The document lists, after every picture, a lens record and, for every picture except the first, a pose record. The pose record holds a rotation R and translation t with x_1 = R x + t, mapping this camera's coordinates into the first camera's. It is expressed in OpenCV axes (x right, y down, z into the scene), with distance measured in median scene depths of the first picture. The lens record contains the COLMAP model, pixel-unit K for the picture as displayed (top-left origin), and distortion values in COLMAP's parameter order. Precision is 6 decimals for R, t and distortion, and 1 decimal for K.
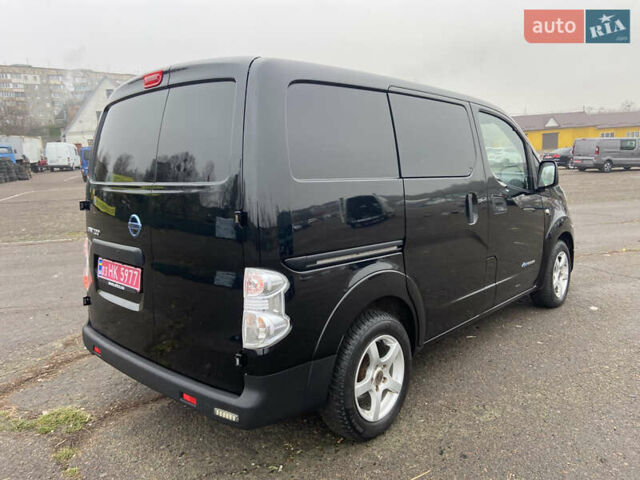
lens RADIAL K [[481.3, 0, 320.7], [0, 481.3, 236.3], [0, 0, 1]] dist [0.112959, -0.128832]
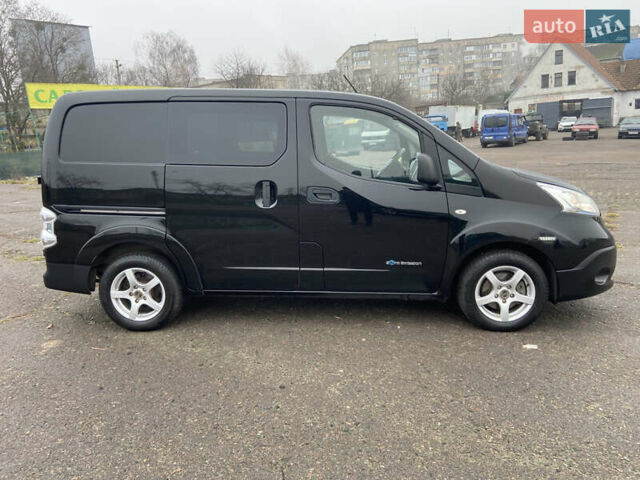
lens RADIAL K [[481.3, 0, 320.3], [0, 481.3, 238.3], [0, 0, 1]] dist [0.112959, -0.128832]
pose [[0.626043, 0.171511, -0.760693, 1.640832], [-0.112408, 0.985173, 0.129612, -0.149278], [0.771644, 0.004365, 0.636040, 0.473361]]
